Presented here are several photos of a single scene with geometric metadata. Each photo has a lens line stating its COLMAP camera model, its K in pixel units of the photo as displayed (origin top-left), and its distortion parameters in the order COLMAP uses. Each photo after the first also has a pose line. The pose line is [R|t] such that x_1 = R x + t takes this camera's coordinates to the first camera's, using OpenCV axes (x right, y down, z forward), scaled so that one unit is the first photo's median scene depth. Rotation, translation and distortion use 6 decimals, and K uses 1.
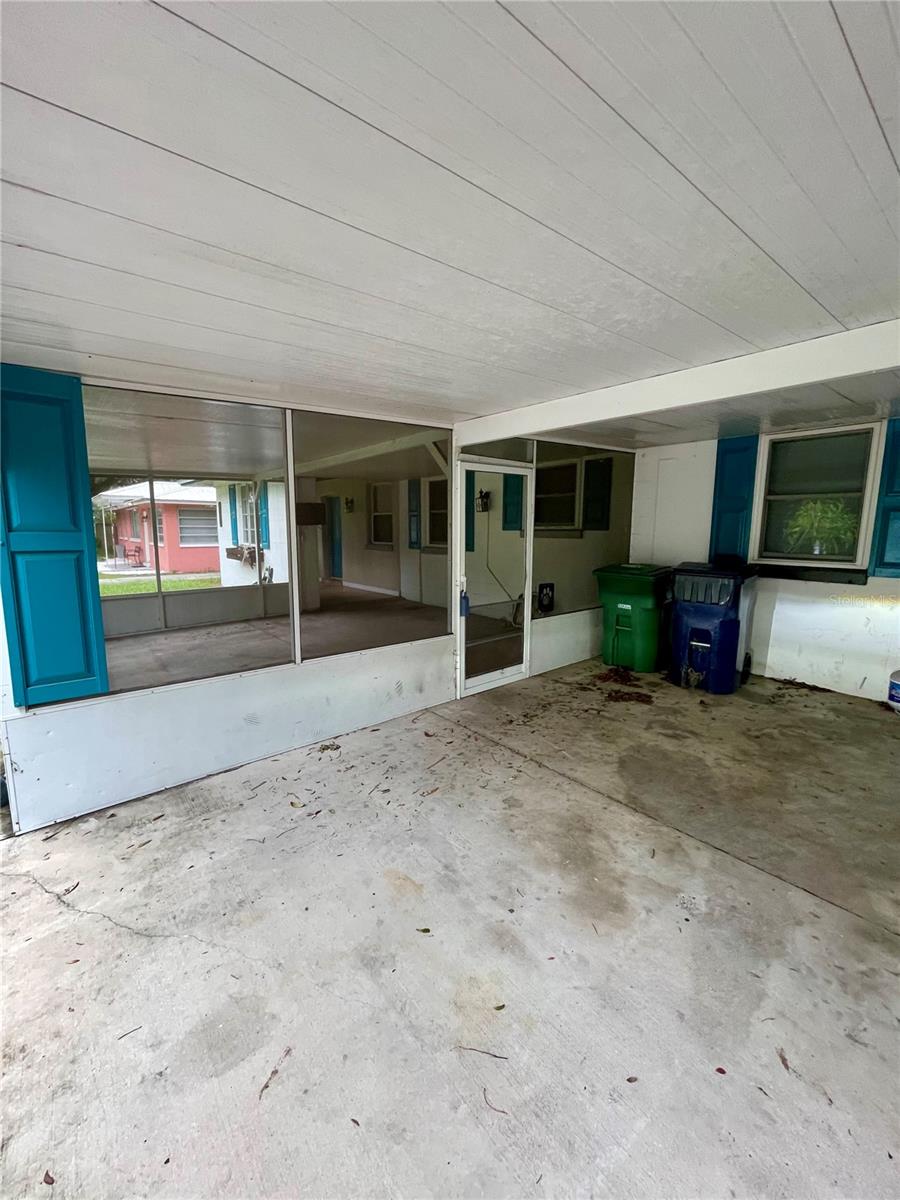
lens RADIAL K [[507.4, 0, 450.0], [0, 507.4, 600.0], [0, 0, 1]] dist [-0.000464, -0.000039]
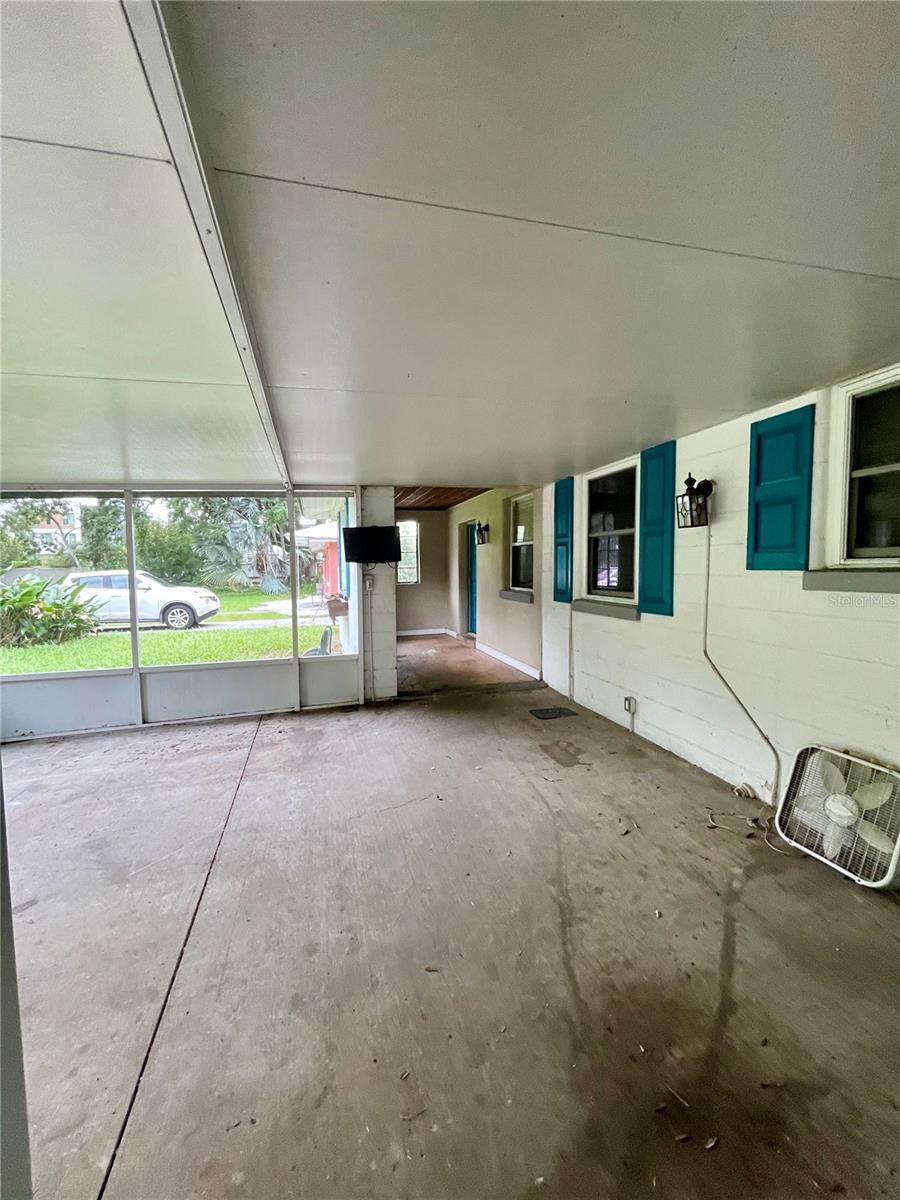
lens RADIAL K [[507.4, 0, 450.0], [0, 507.4, 600.0], [0, 0, 1]] dist [-0.000464, -0.000039]
pose [[0.920901, 0.016102, -0.389465, 0.035158], [-0.045046, 0.996848, -0.065300, -0.060746], [0.387186, 0.077678, 0.918724, 0.436080]]
